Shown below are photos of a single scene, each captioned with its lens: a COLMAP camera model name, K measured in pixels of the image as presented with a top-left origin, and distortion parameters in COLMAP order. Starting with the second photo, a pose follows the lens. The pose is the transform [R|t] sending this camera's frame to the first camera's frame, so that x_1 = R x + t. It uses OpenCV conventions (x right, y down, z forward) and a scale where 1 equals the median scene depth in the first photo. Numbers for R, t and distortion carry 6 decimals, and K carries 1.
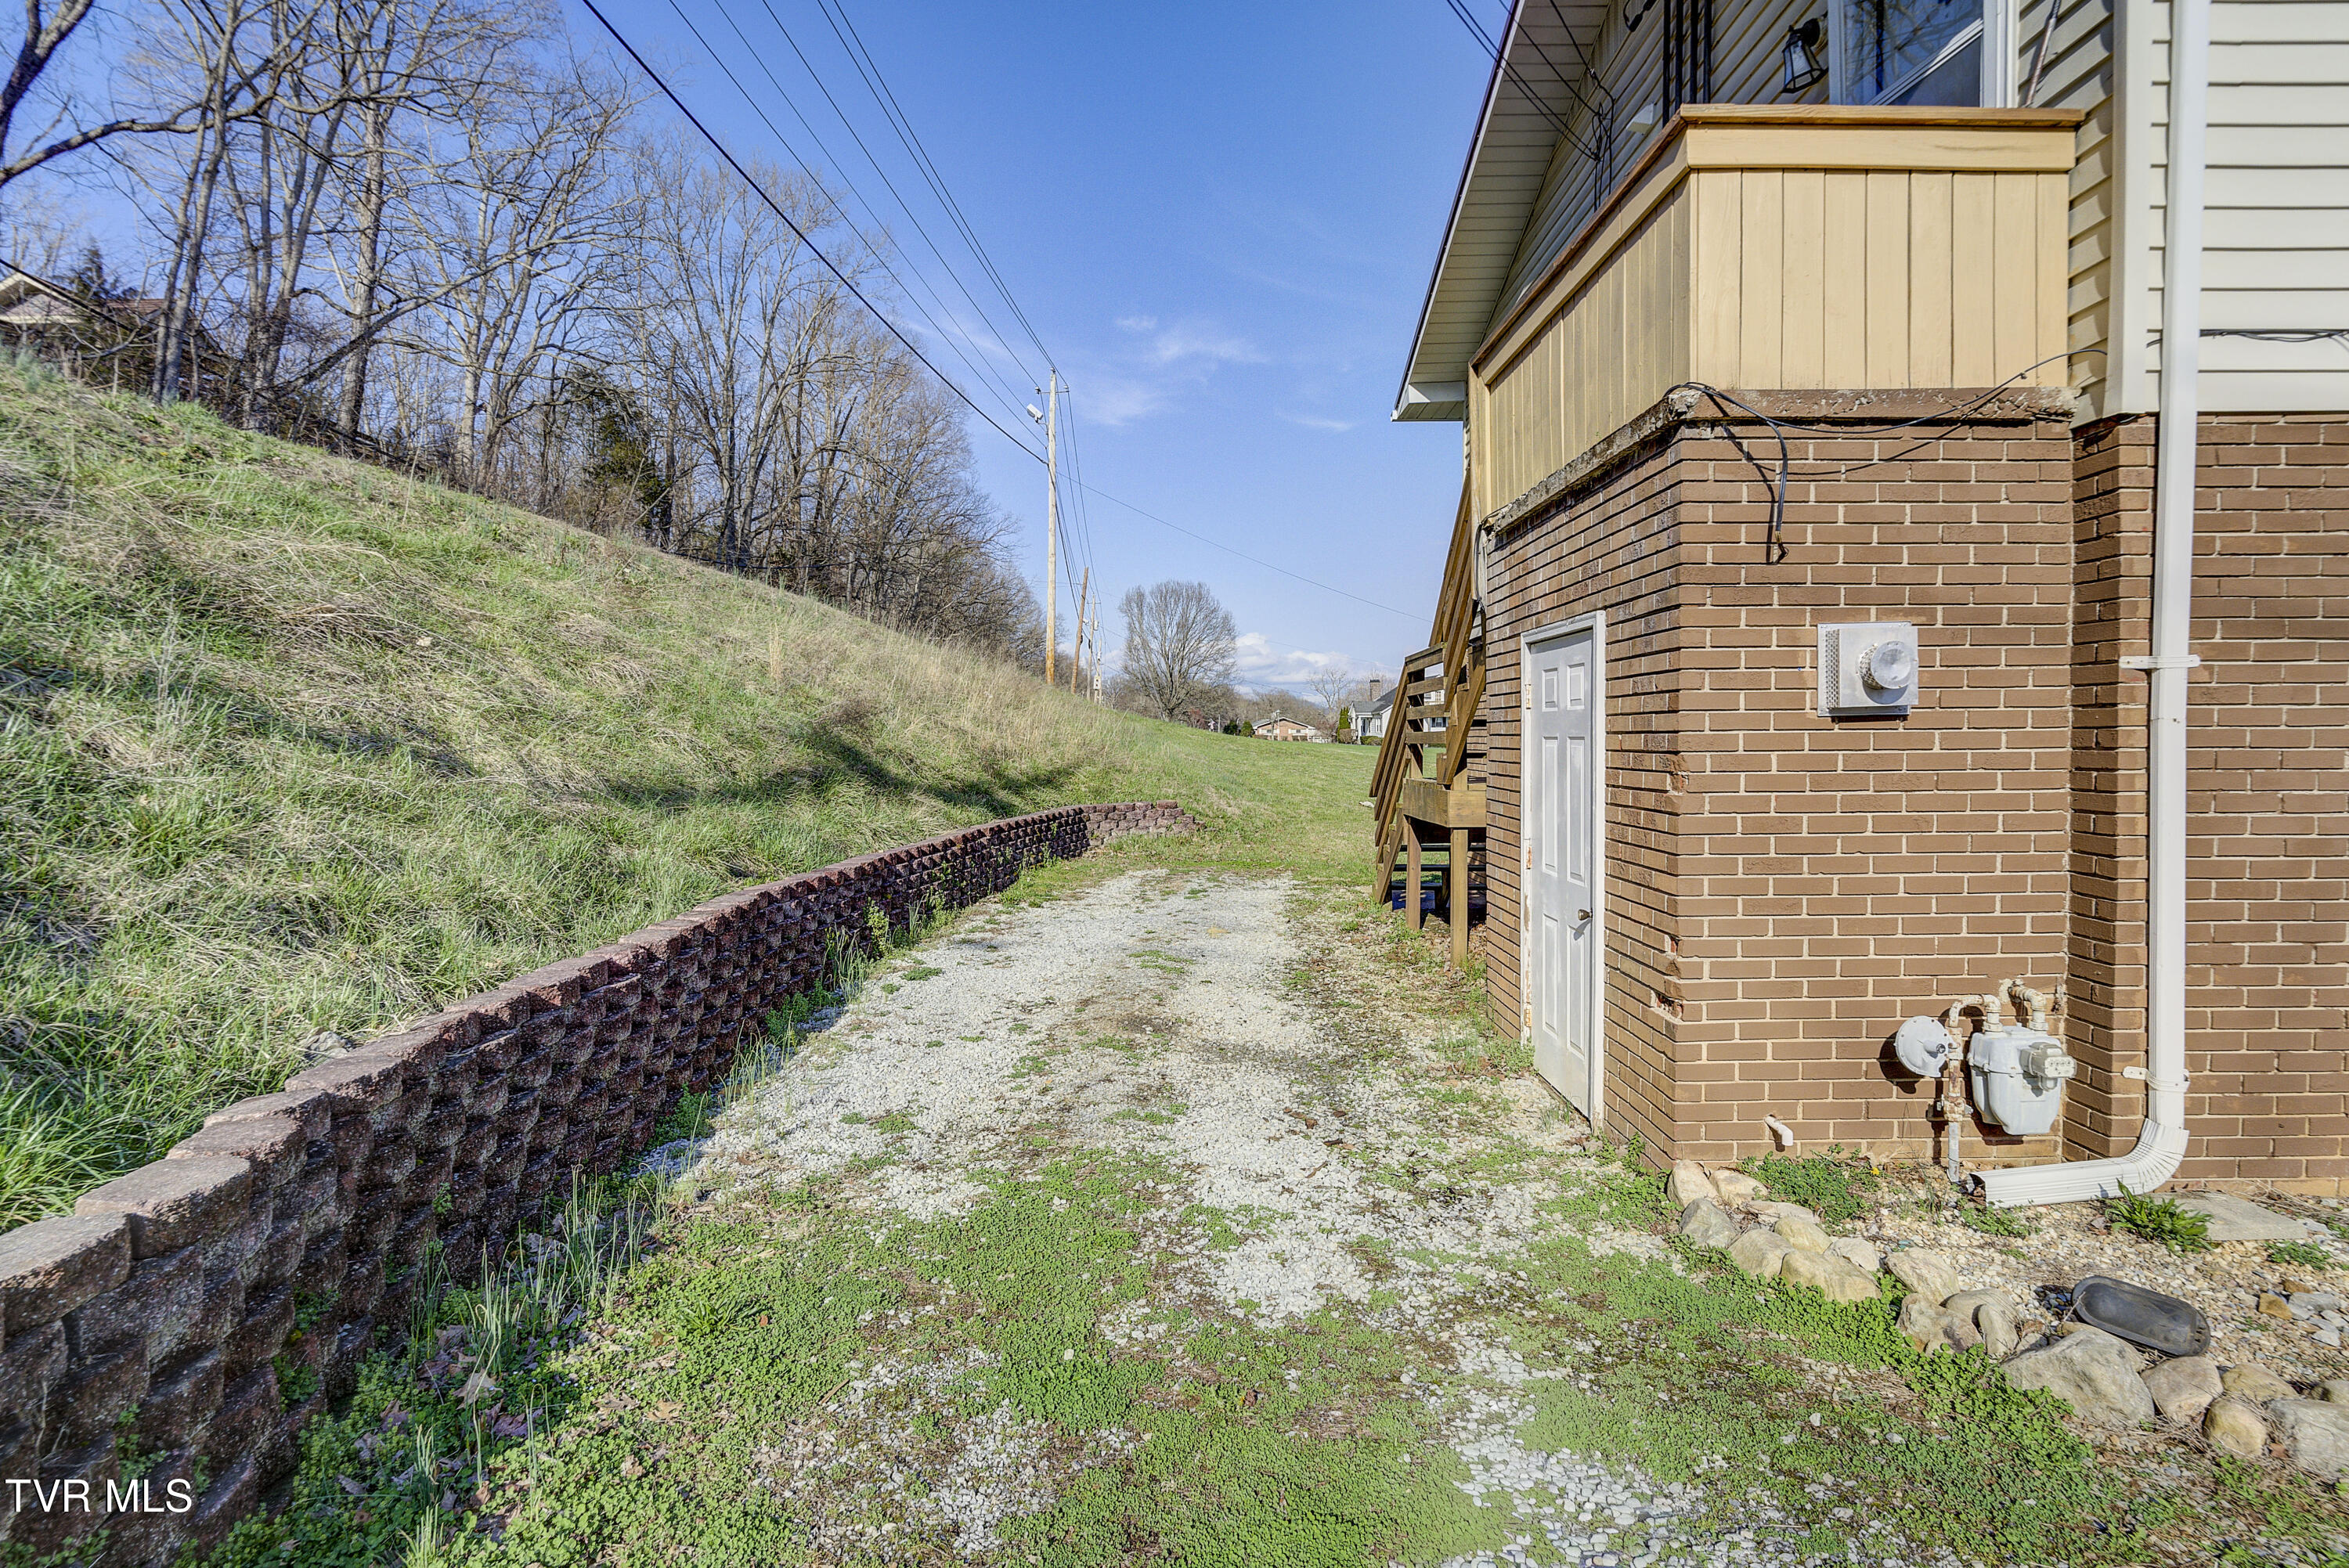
lens RADIAL K [[1199.8, 0, 1174.5], [0, 1199.8, 784.0], [0, 0, 1]] dist [-0.002028, -0.000183]
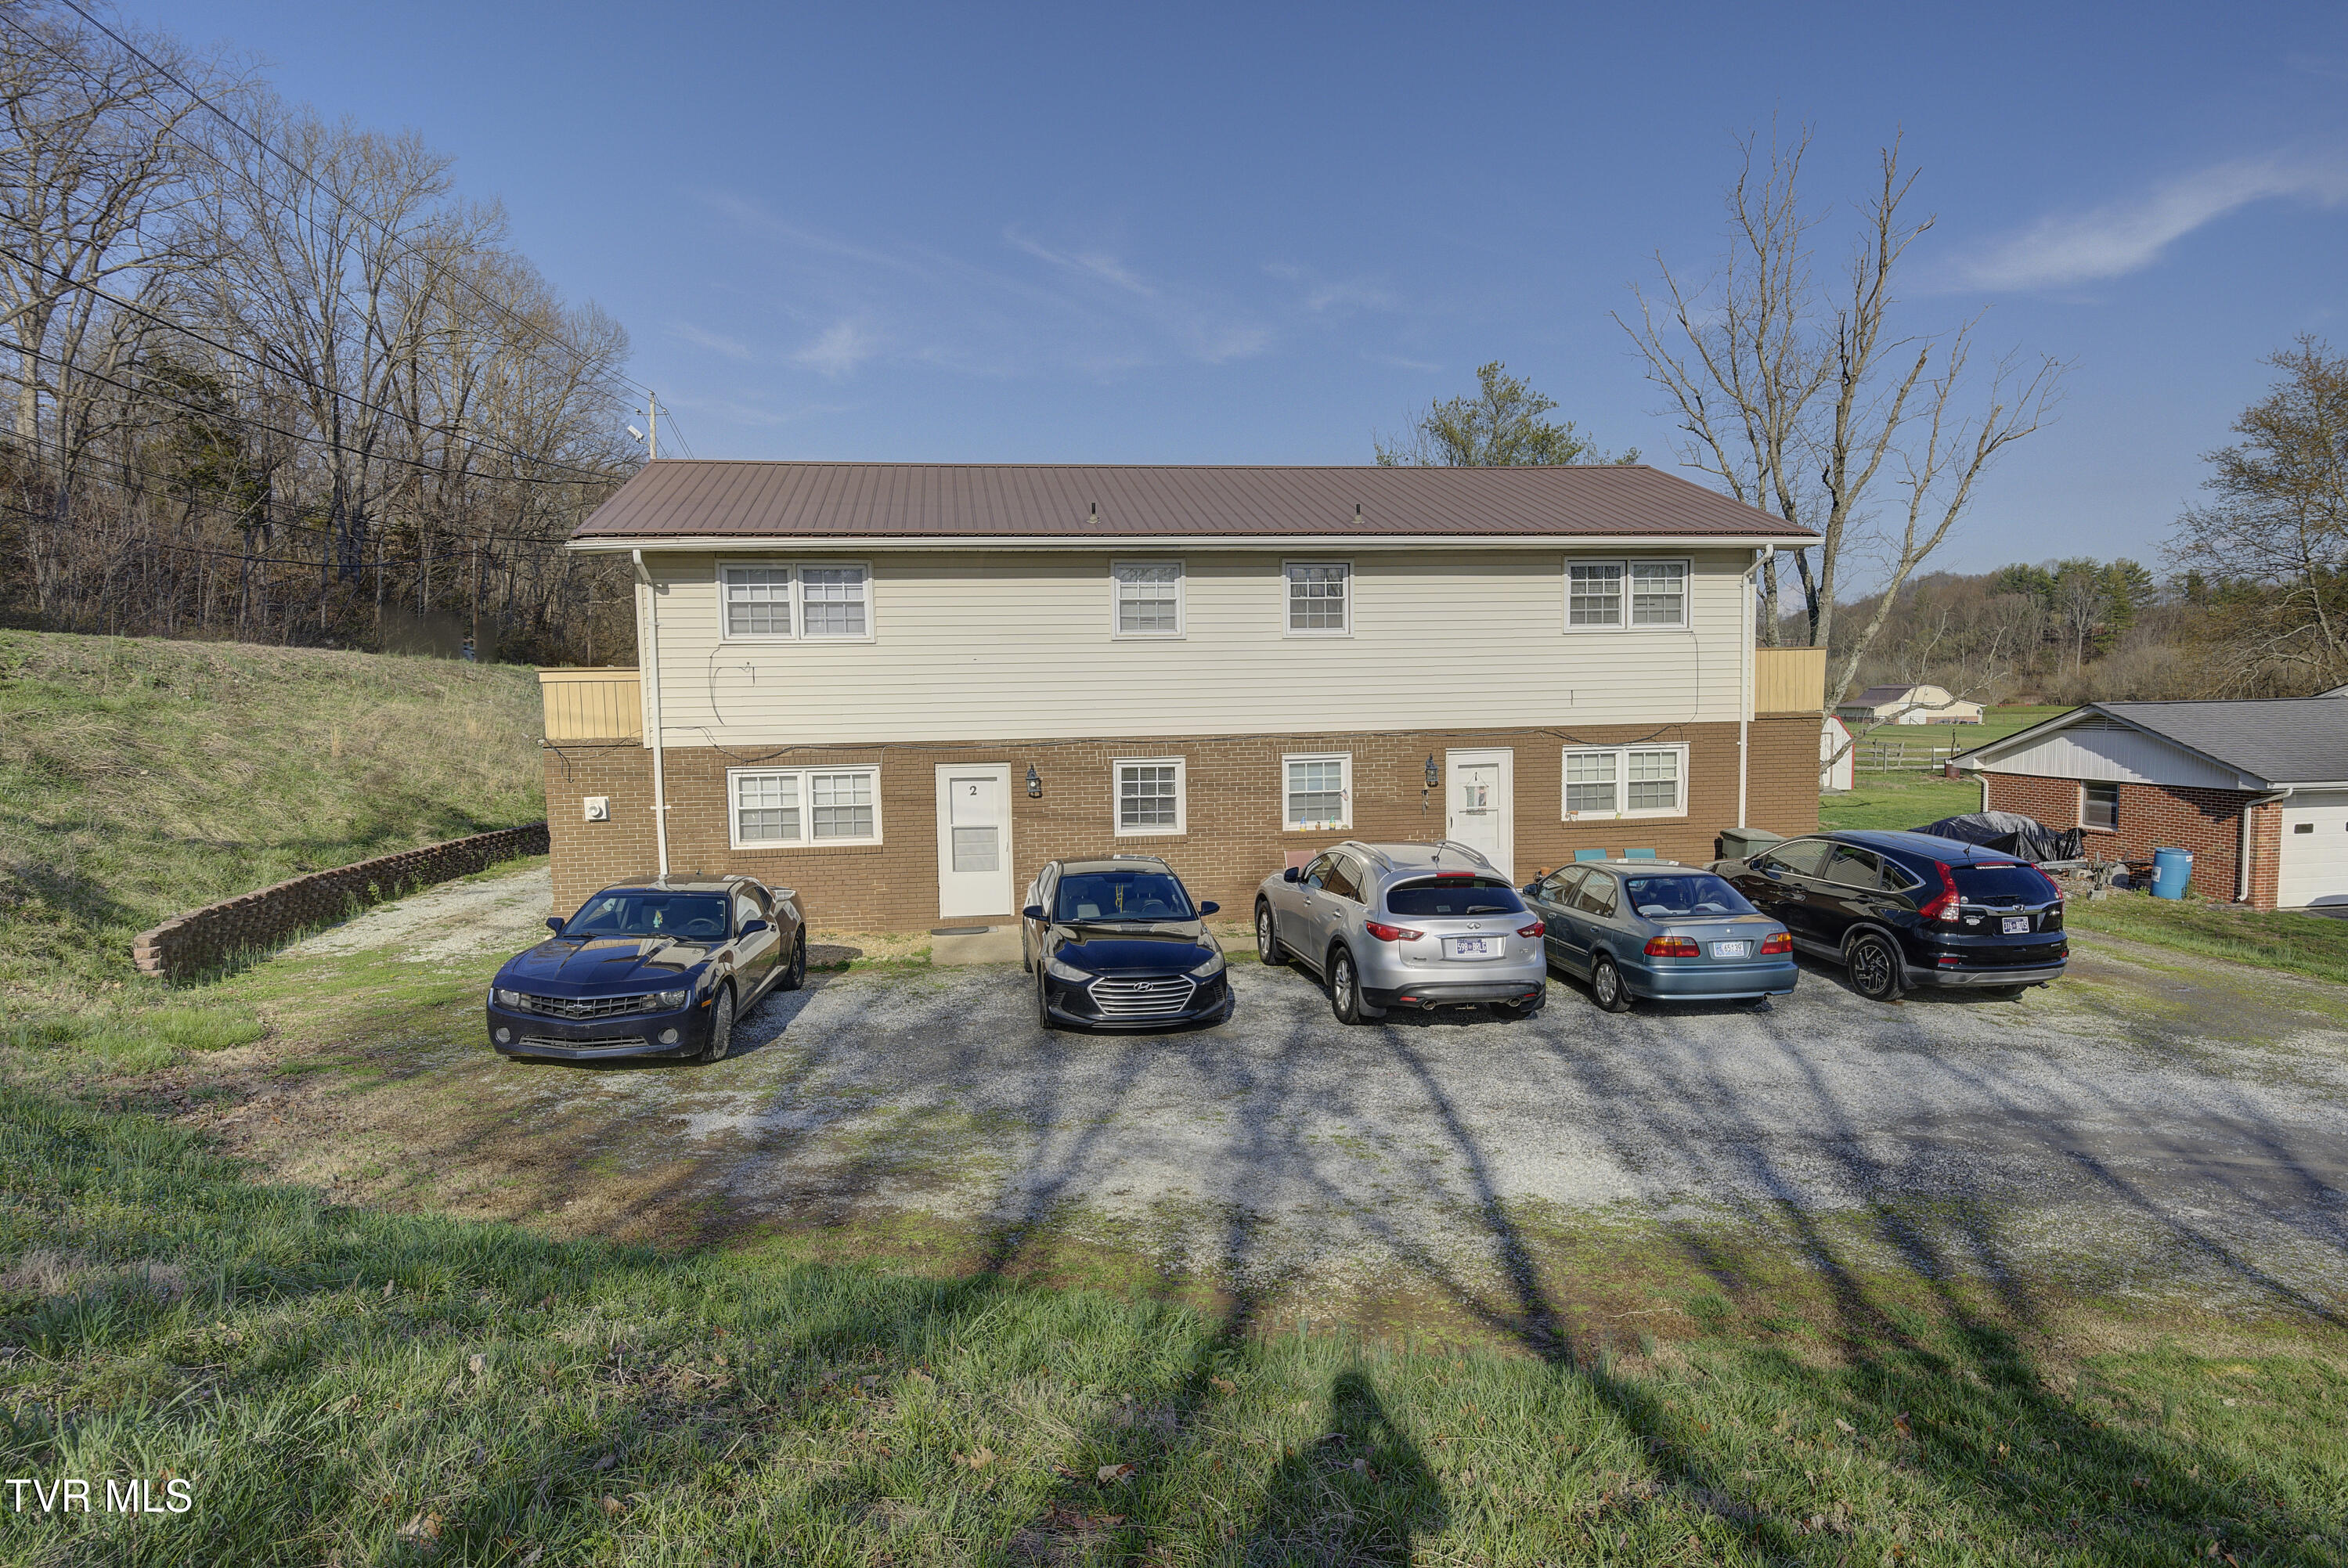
lens RADIAL K [[1416.2, 0, 1189.3], [0, 1416.2, 820.7], [0, 0, 1]] dist [0.005354, 0.001528]
pose [[0.986277, -0.024644, 0.163248, 1.632258], [0.015788, 0.998344, 0.055323, -0.267274], [-0.164341, -0.051987, 0.985033, -3.663295]]
